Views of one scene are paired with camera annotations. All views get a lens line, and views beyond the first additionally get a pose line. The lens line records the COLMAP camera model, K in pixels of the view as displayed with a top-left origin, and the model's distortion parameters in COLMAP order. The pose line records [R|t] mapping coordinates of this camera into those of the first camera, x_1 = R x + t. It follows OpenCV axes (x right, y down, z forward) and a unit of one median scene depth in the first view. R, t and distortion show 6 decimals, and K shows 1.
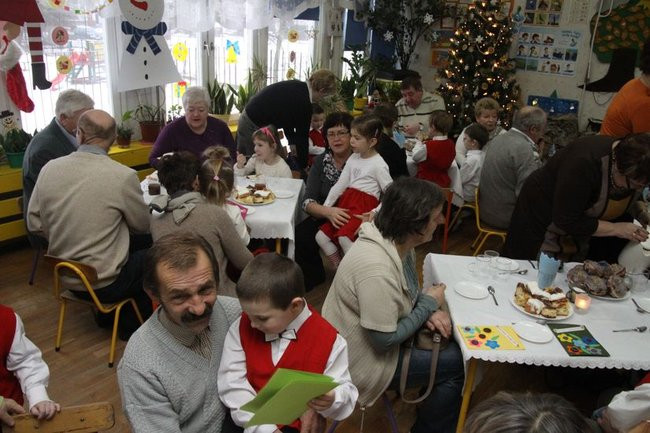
lens RADIAL K [[552.1, 0, 325.0], [0, 552.1, 216.5], [0, 0, 1]] dist [-0.044142, 0.010184]
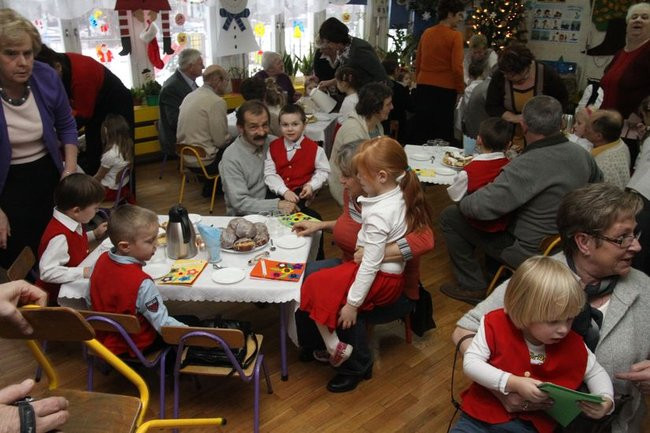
lens RADIAL K [[565.3, 0, 325.0], [0, 565.3, 216.5], [0, 0, 1]] dist [-0.052535, 0.030824]
pose [[0.988211, 0.019209, -0.151890, 0.101583], [-0.018070, 0.999797, 0.008879, 0.126994], [0.152030, -0.006029, 0.988358, -0.311888]]
